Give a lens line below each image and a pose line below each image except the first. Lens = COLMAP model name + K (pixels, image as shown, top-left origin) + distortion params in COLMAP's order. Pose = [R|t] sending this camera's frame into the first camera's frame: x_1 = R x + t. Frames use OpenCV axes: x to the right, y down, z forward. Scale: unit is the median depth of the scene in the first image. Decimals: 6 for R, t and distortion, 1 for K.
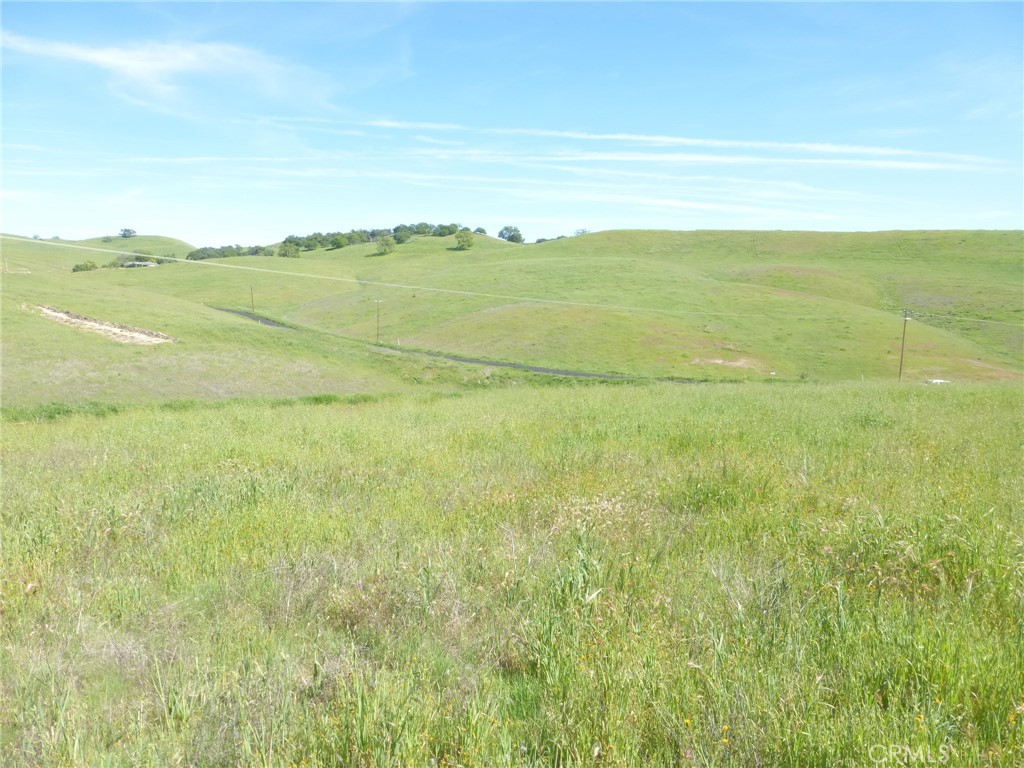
lens RADIAL K [[760.4, 0, 514.6], [0, 760.4, 312.9], [0, 0, 1]] dist [-0.014883, 0.015161]
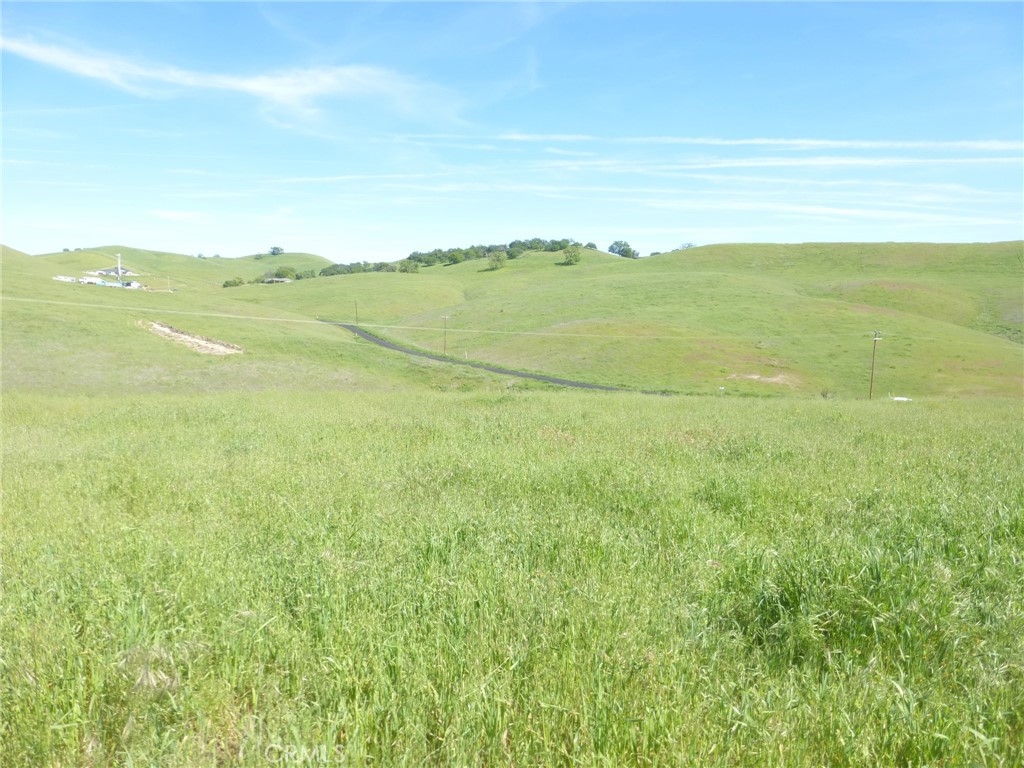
lens RADIAL K [[760.4, 0, 518.3], [0, 760.4, 375.2], [0, 0, 1]] dist [-0.014883, 0.015161]
pose [[0.983936, 0.016483, -0.177760, 0.042812], [-0.004687, 0.997770, 0.066575, -0.001878], [0.178461, -0.064672, 0.981819, -0.024035]]
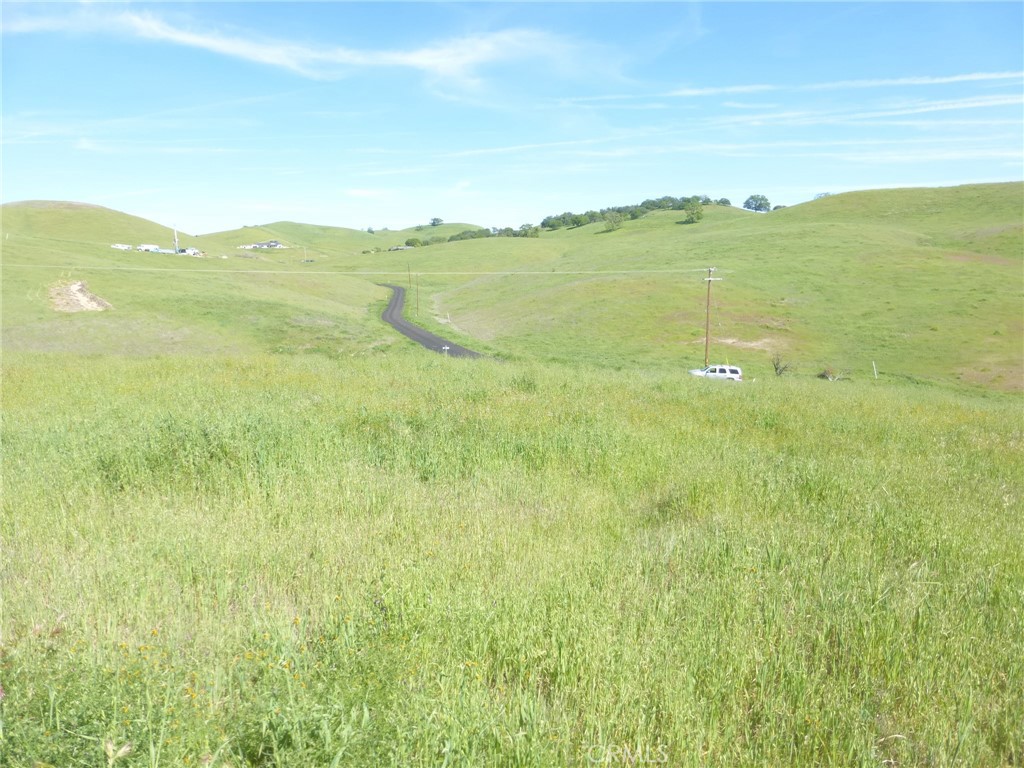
lens RADIAL K [[760.4, 0, 523.6], [0, 760.4, 382.7], [0, 0, 1]] dist [-0.014883, 0.015161]
pose [[0.908473, 0.042612, -0.415765, 0.125628], [0.005396, 0.993510, 0.113617, 0.004336], [0.417908, -0.105462, 0.902347, 0.049058]]
